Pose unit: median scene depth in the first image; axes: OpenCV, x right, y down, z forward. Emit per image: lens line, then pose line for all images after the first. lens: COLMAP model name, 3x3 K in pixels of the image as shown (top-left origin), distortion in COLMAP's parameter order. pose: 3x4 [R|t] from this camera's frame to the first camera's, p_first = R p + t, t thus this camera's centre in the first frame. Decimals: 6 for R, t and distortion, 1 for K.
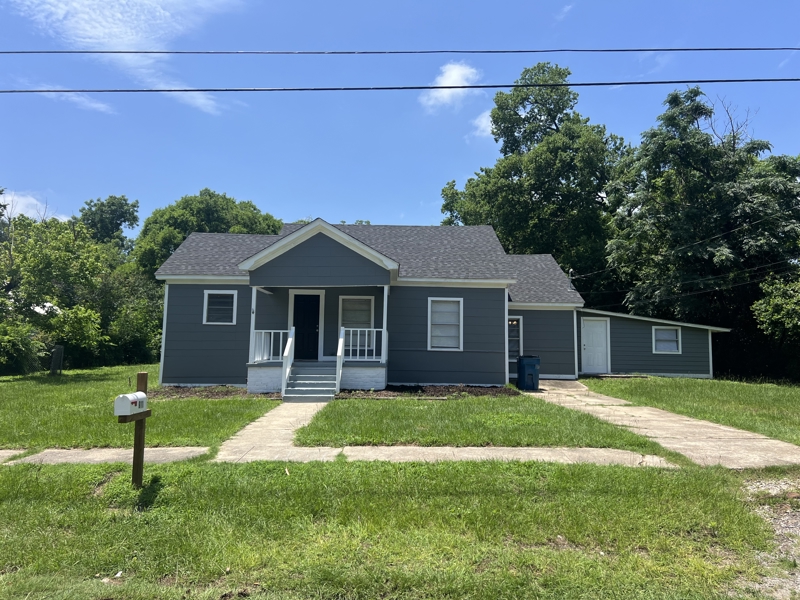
lens RADIAL K [[602.6, 0, 400.3], [0, 602.6, 298.8], [0, 0, 1]] dist [0.012026, 0.002276]
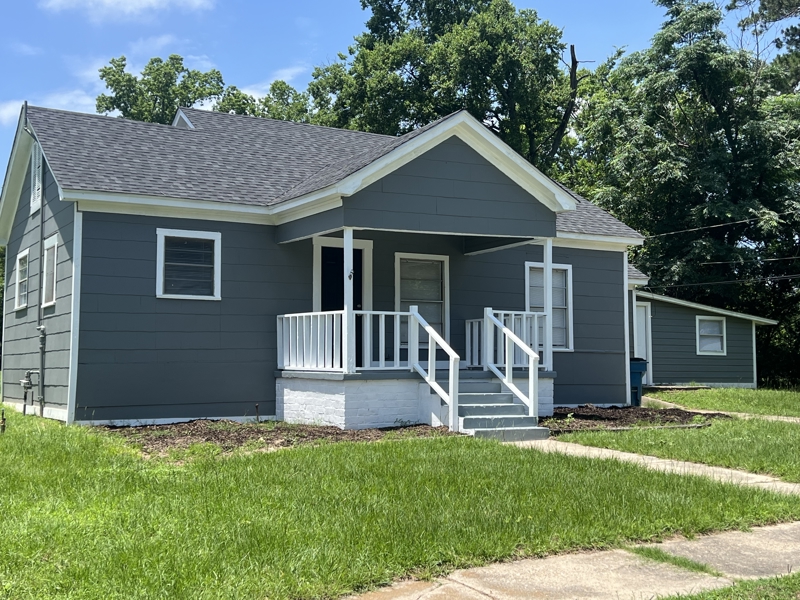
lens RADIAL K [[991.6, 0, 399.8], [0, 991.6, 299.5], [0, 0, 1]] dist [-0.009553, 0.000000]
pose [[0.879709, 0.021967, 0.475004, -0.528430], [-0.035650, 0.999168, 0.019818, 0.020032], [-0.474174, -0.034368, 0.879760, 0.192564]]
